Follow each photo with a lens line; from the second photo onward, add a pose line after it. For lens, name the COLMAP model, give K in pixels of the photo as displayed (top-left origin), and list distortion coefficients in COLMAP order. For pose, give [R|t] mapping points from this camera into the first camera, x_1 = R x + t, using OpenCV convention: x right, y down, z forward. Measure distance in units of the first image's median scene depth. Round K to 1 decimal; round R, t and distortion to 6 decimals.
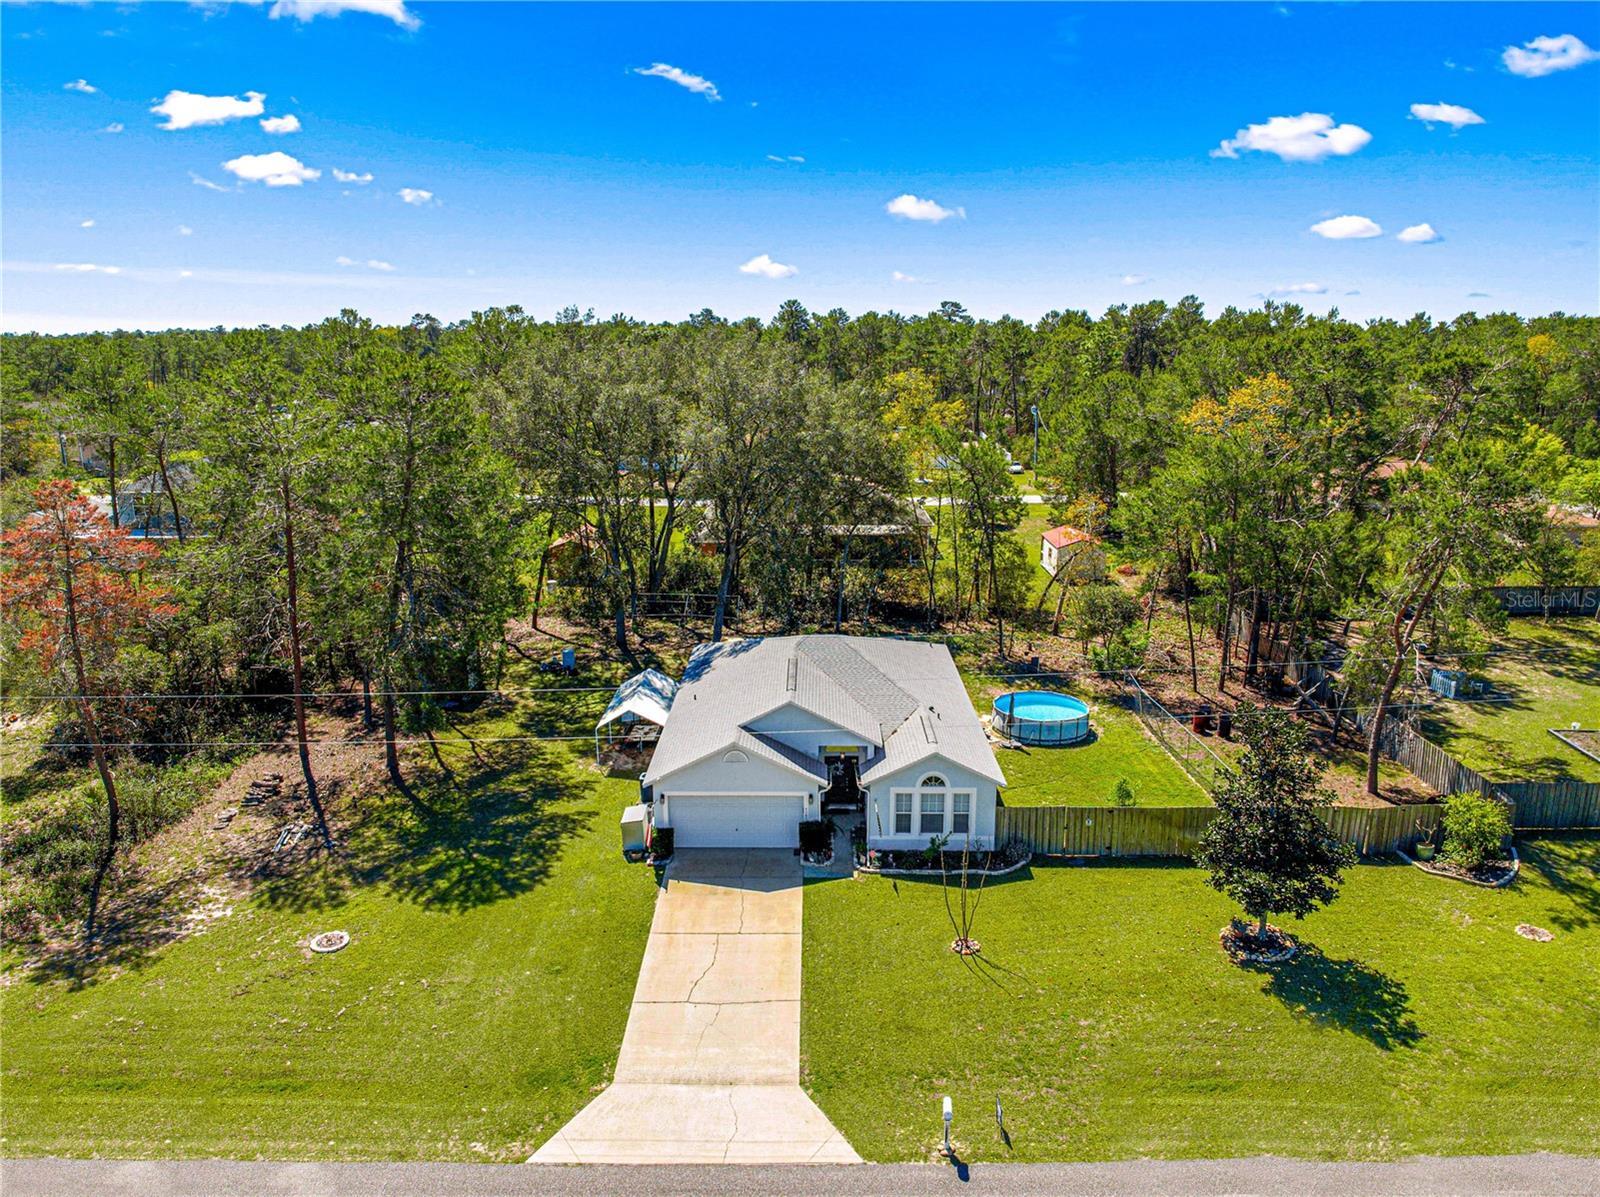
lens RADIAL K [[1114.4, 0, 806.8], [0, 1114.4, 628.1], [0, 0, 1]] dist [-0.032248, -0.008681]
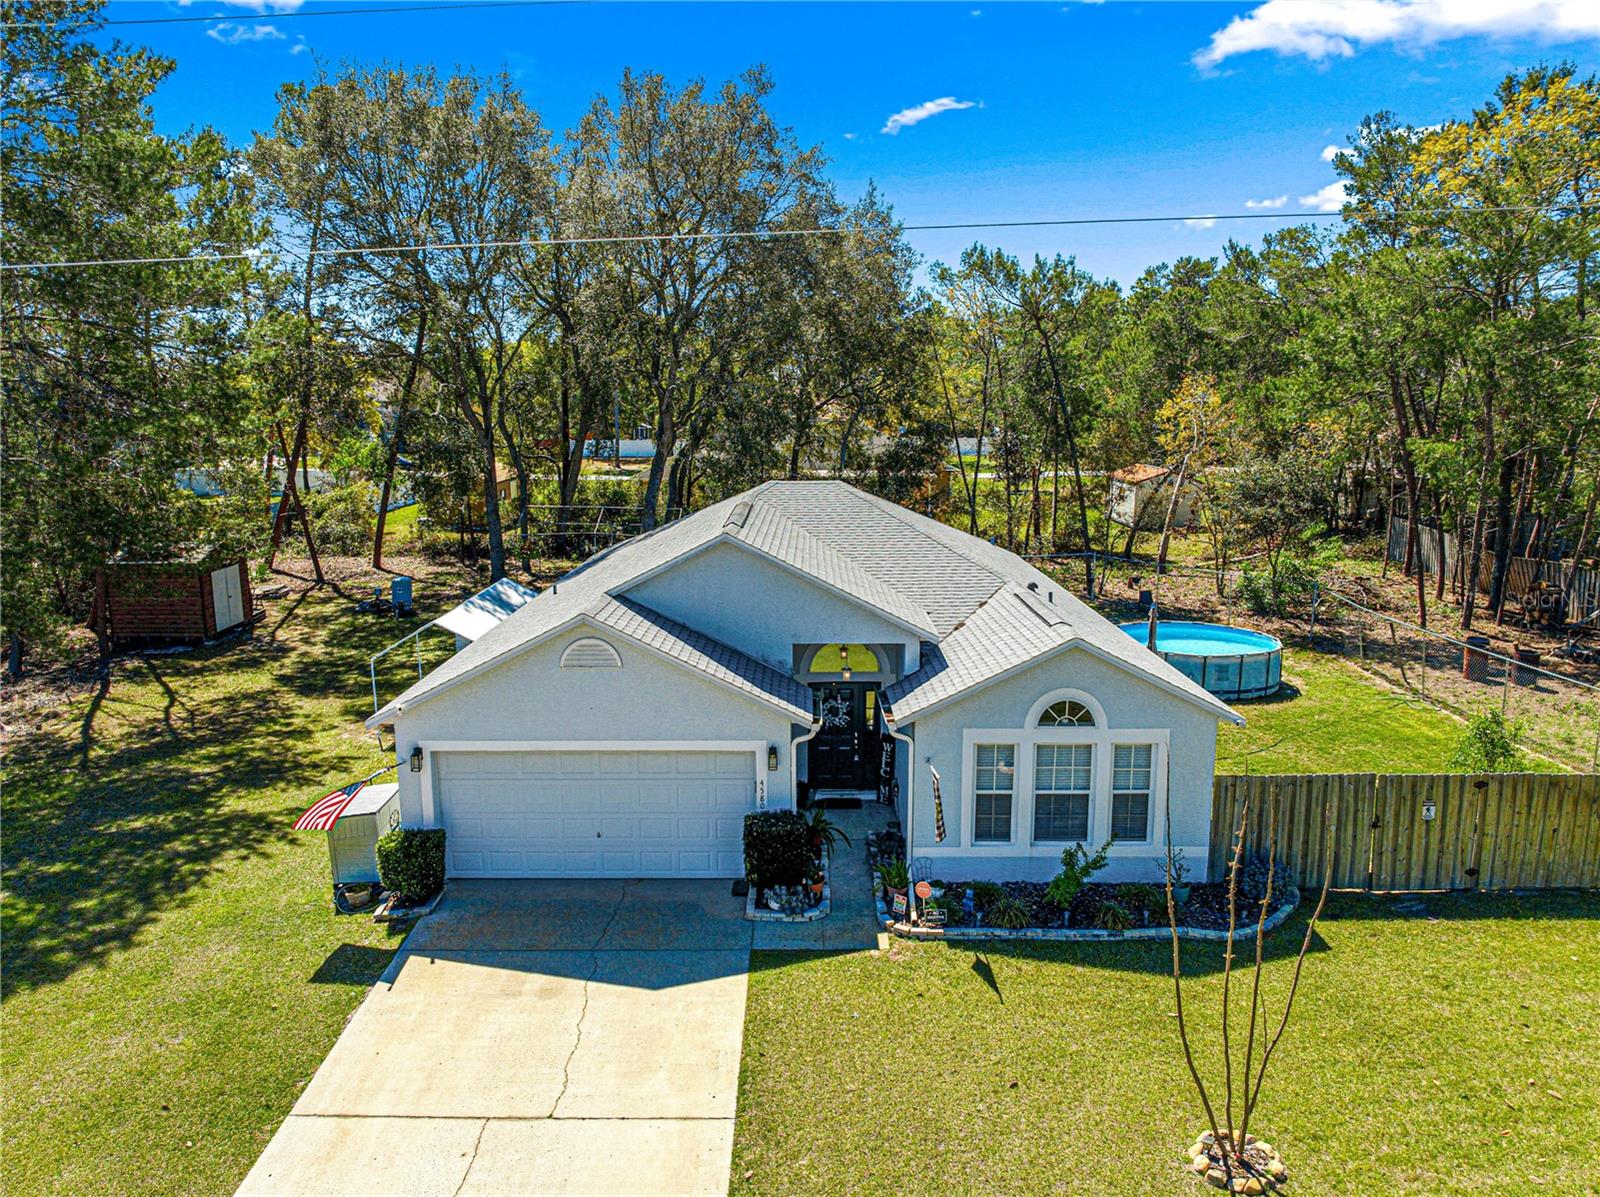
lens RADIAL K [[1131.6, 0, 800.0], [0, 1131.6, 598.5], [0, 0, 1]] dist [-0.040146, -0.000055]
pose [[0.999995, -0.003015, 0.000385, 0.013866], [0.003036, 0.996705, -0.081055, 0.127707], [-0.000139, 0.081056, 0.996710, 0.571165]]
